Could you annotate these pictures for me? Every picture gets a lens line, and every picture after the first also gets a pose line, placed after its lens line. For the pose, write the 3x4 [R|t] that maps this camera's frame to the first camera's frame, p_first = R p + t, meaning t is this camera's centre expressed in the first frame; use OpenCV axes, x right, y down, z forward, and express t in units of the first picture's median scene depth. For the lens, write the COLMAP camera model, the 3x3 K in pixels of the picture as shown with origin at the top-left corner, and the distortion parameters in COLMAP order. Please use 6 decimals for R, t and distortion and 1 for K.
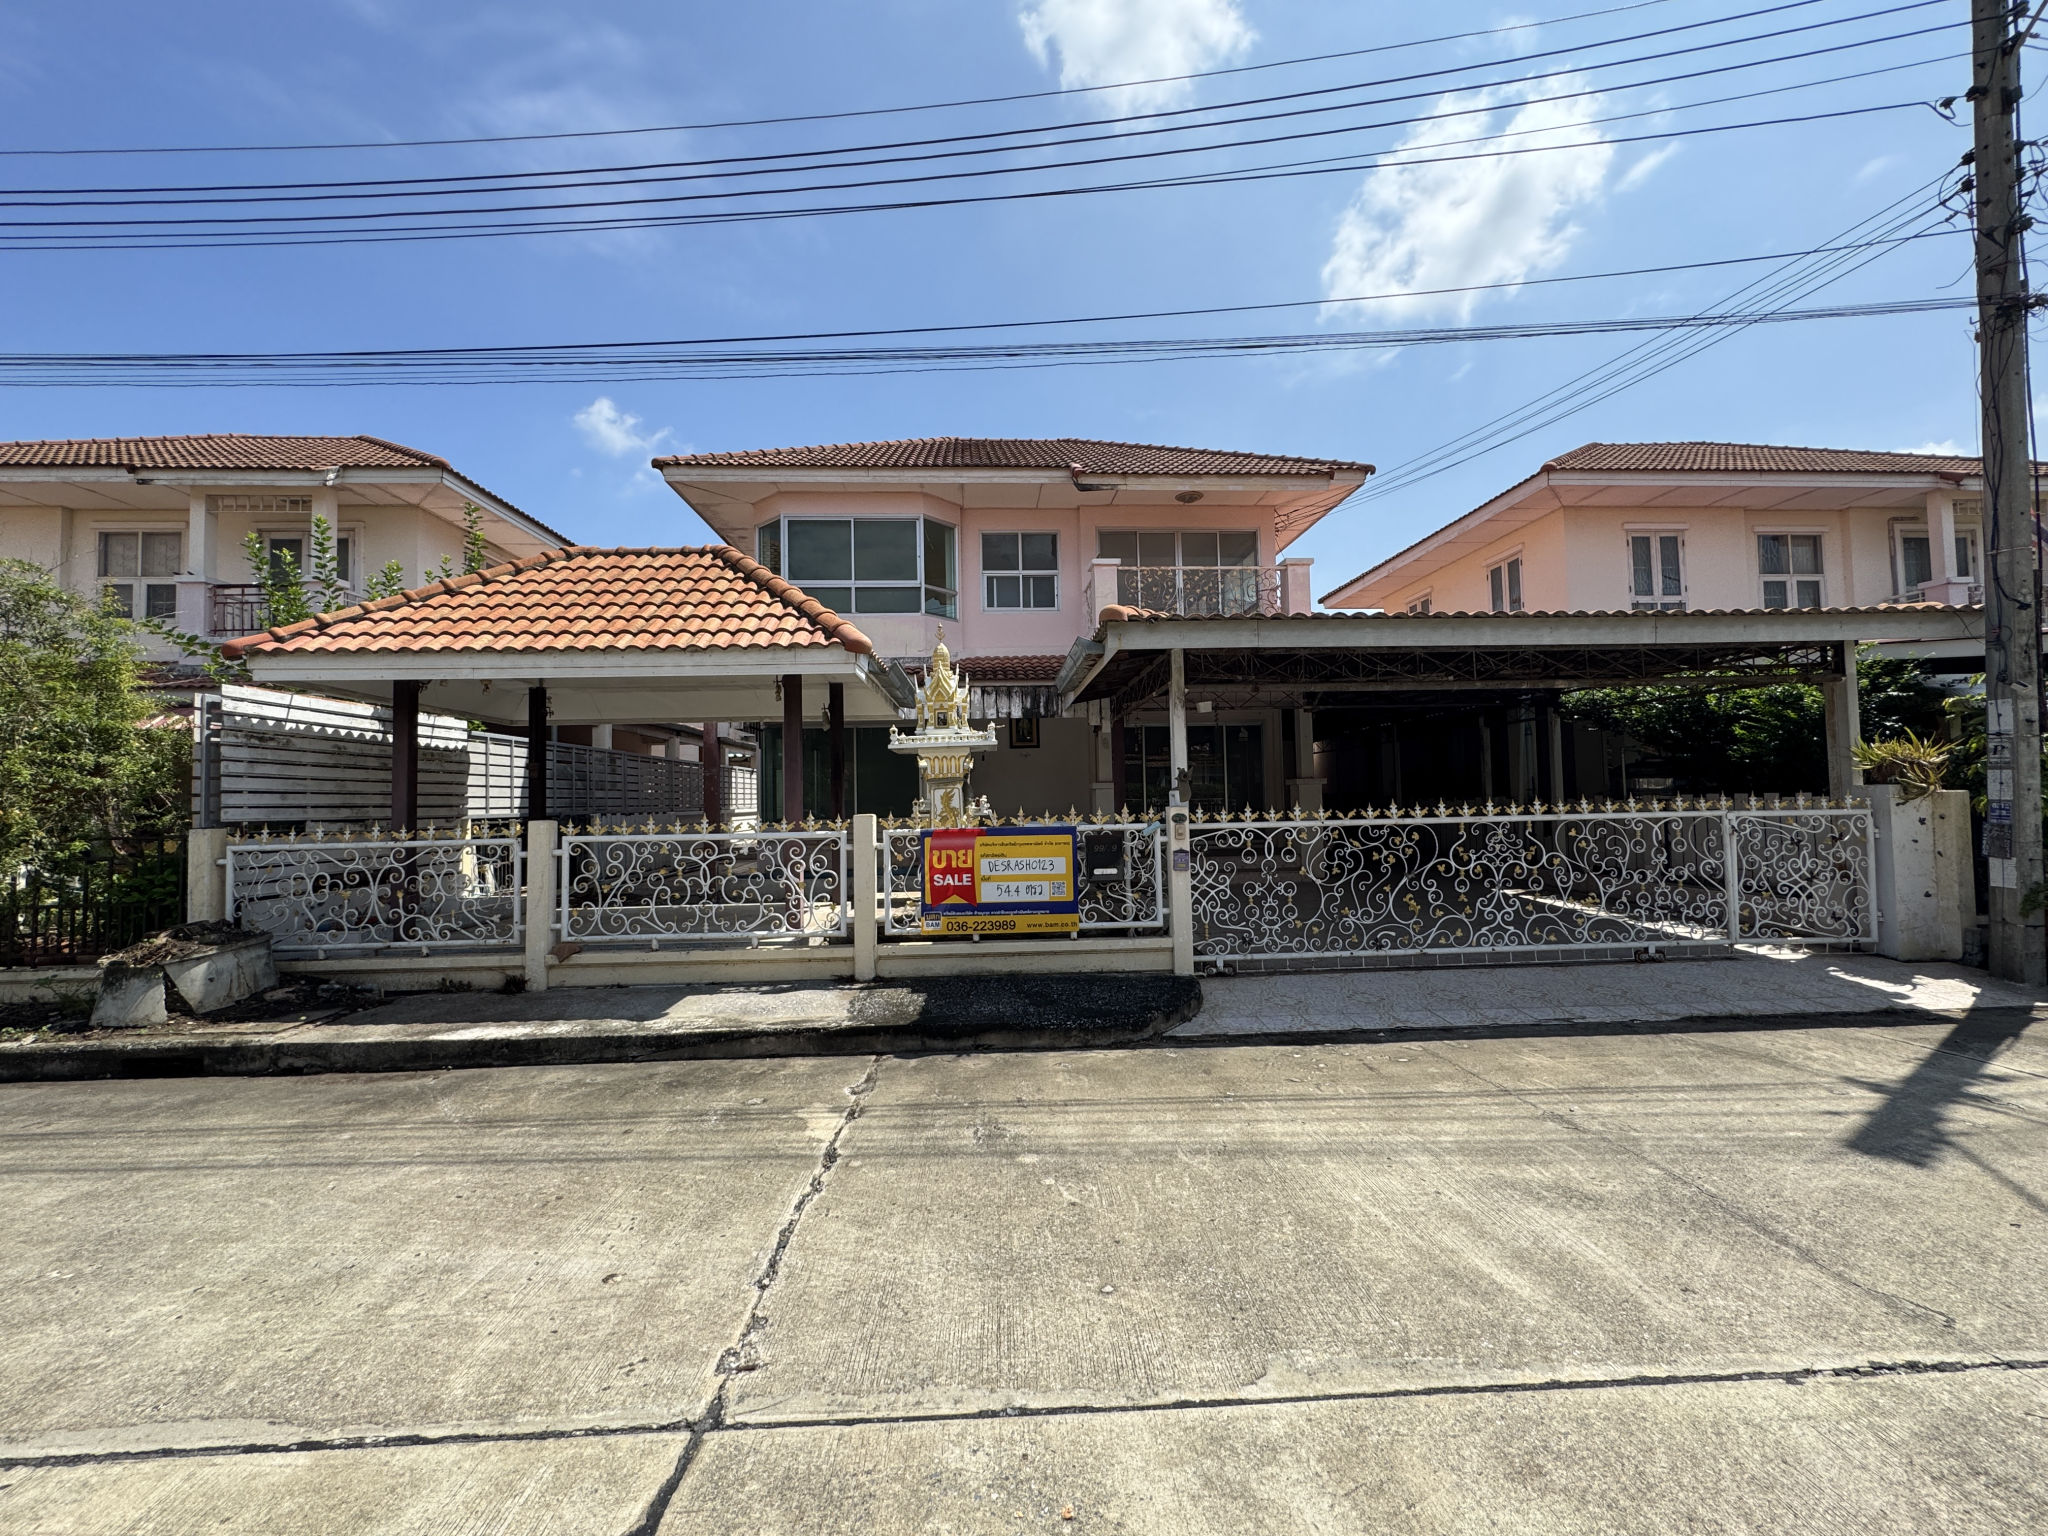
lens RADIAL K [[814.6, 0, 1024.0], [0, 814.6, 768.0], [0, 0, 1]] dist [-0.001294, -0.000524]
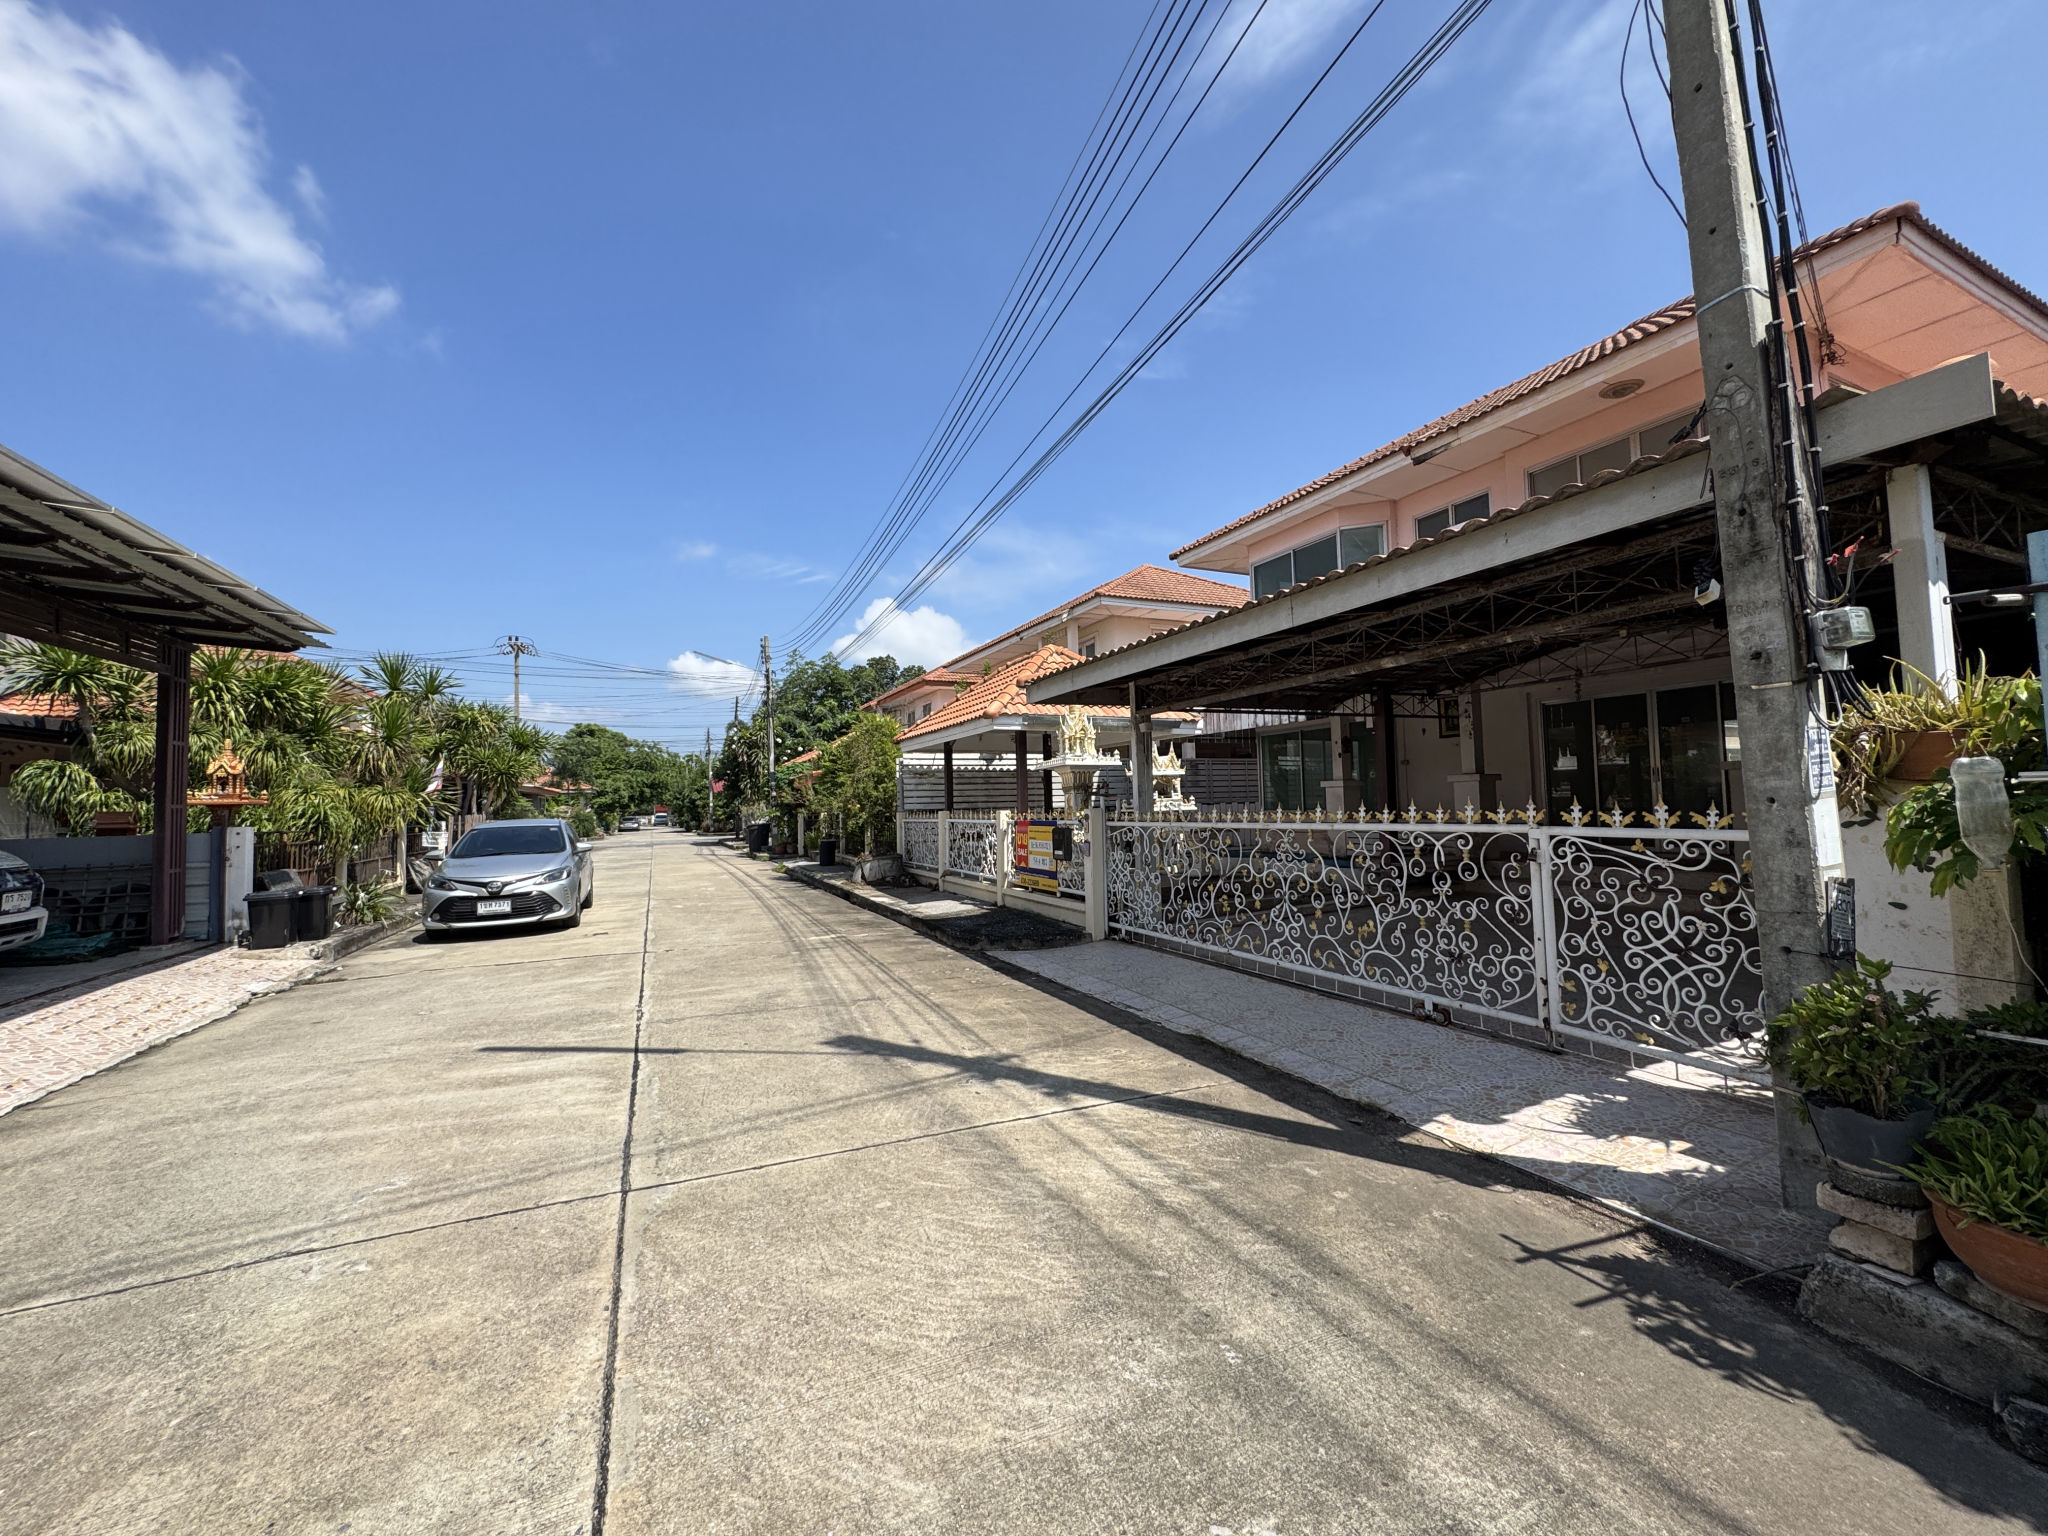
lens RADIAL K [[814.6, 0, 1024.0], [0, 814.6, 768.0], [0, 0, 1]] dist [-0.001294, -0.000524]
pose [[0.378372, -0.032153, -0.925095, 1.414800], [0.055216, 0.998401, -0.012117, -0.009759], [0.924005, -0.046495, 0.379542, 0.394857]]
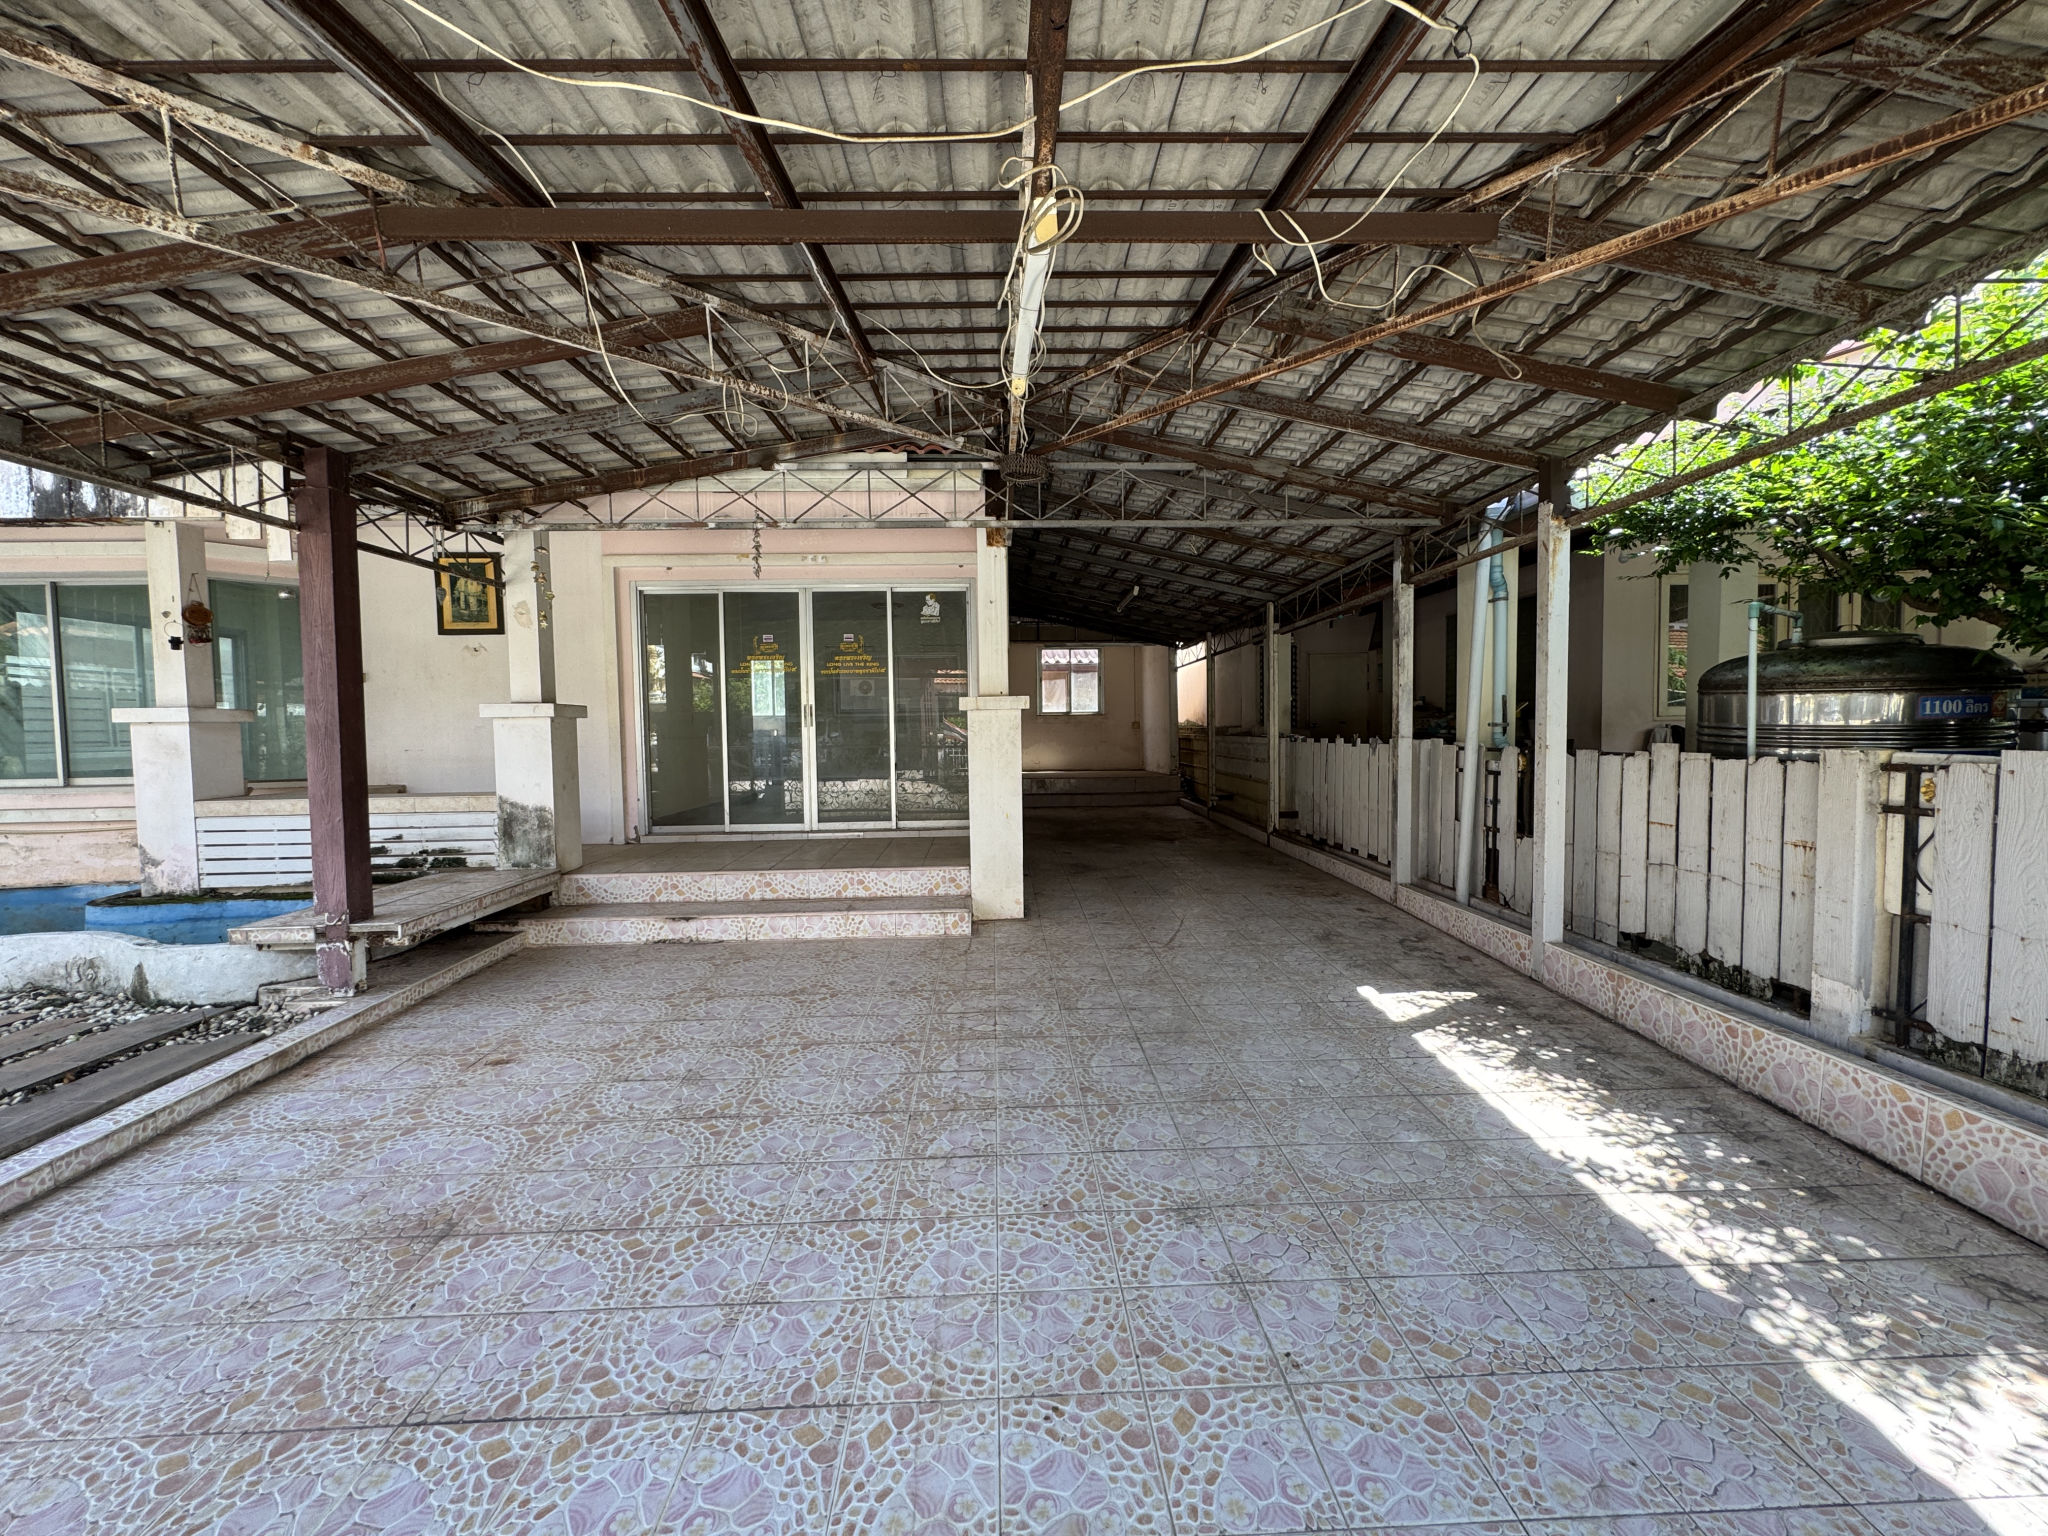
lens RADIAL K [[814.6, 0, 1024.0], [0, 814.6, 768.0], [0, 0, 1]] dist [-0.001294, -0.000524]
pose [[0.999813, 0.005999, -0.018377, 0.721408], [-0.004362, 0.996124, 0.087849, 0.024047], [0.018833, -0.087752, 0.995964, 1.068141]]
